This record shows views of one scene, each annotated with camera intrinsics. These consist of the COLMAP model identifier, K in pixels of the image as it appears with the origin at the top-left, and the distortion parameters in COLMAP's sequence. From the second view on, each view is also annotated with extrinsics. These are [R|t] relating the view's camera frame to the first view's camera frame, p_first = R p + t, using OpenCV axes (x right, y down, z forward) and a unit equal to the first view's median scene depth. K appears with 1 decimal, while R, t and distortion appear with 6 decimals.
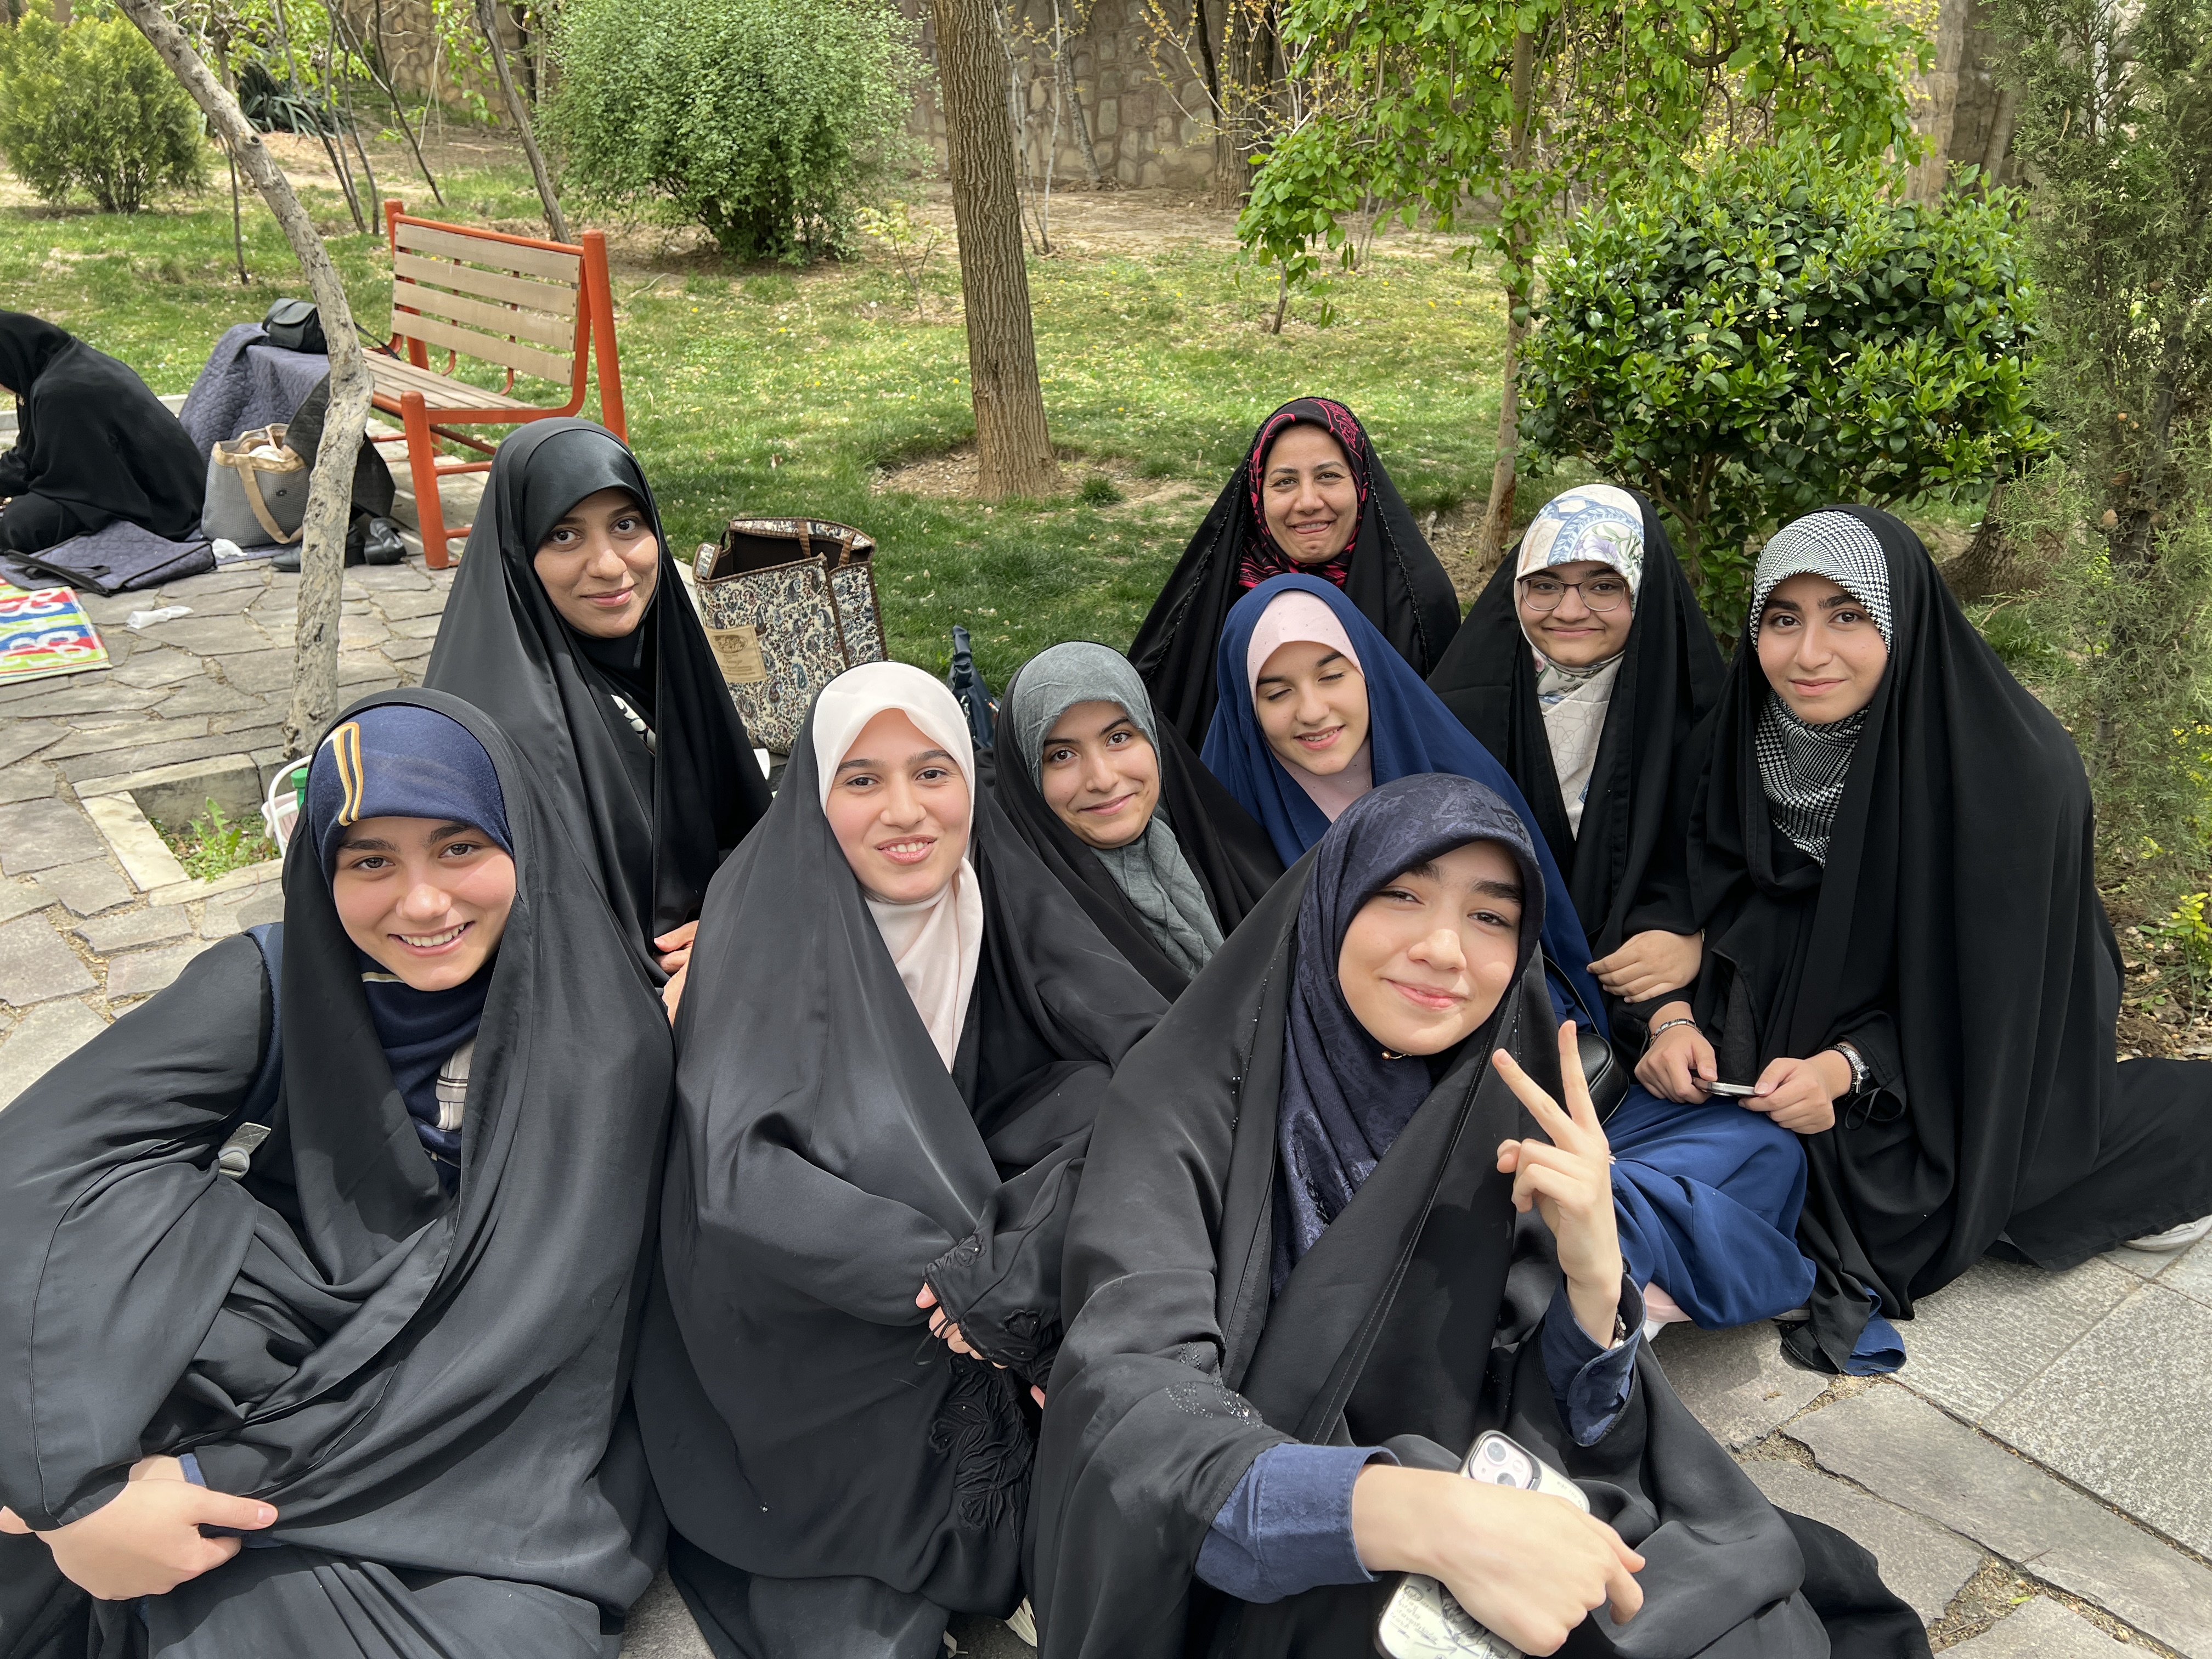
lens RADIAL K [[1652.3, 0, 1108.0], [0, 1652.3, 834.9], [0, 0, 1]] dist [0.009942, -0.007817]
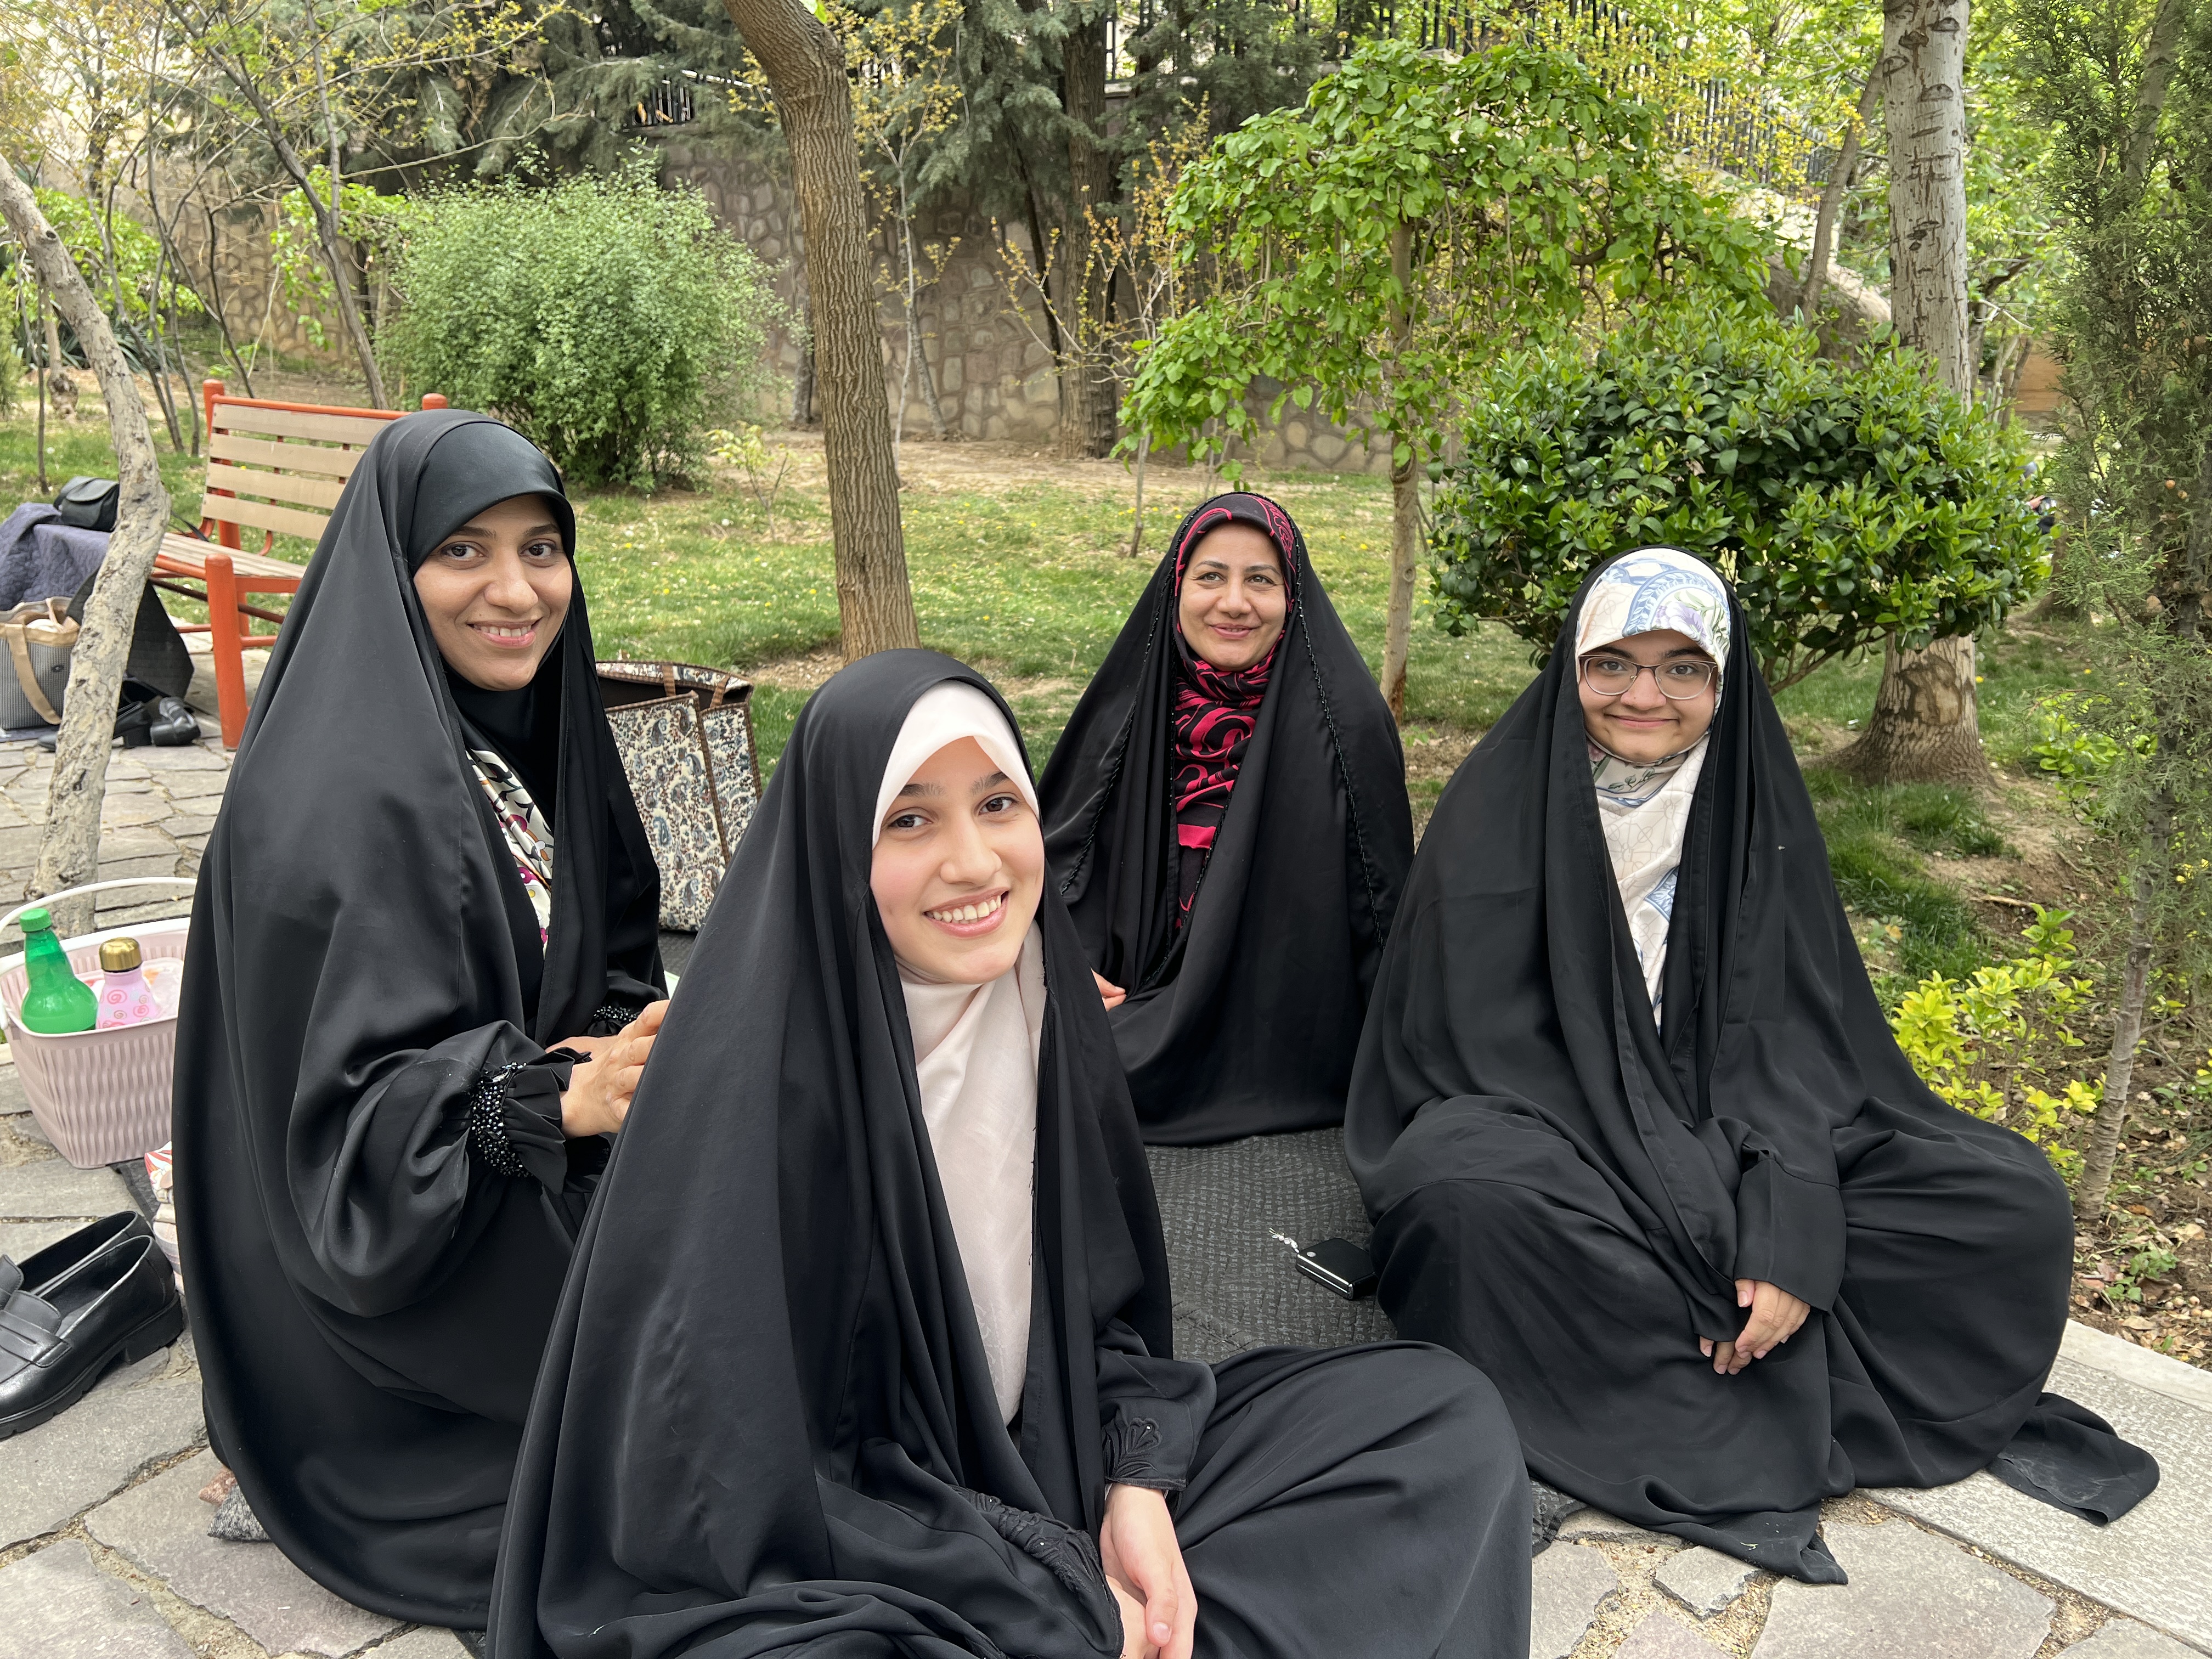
lens RADIAL K [[1652.3, 0, 1105.0], [0, 1652.3, 823.7], [0, 0, 1]] dist [0.009942, -0.007817]
pose [[0.994929, -0.001223, 0.100570, -0.031643], [0.017756, 0.986356, -0.163664, 0.034338], [-0.098998, 0.164619, 0.981377, 0.092619]]
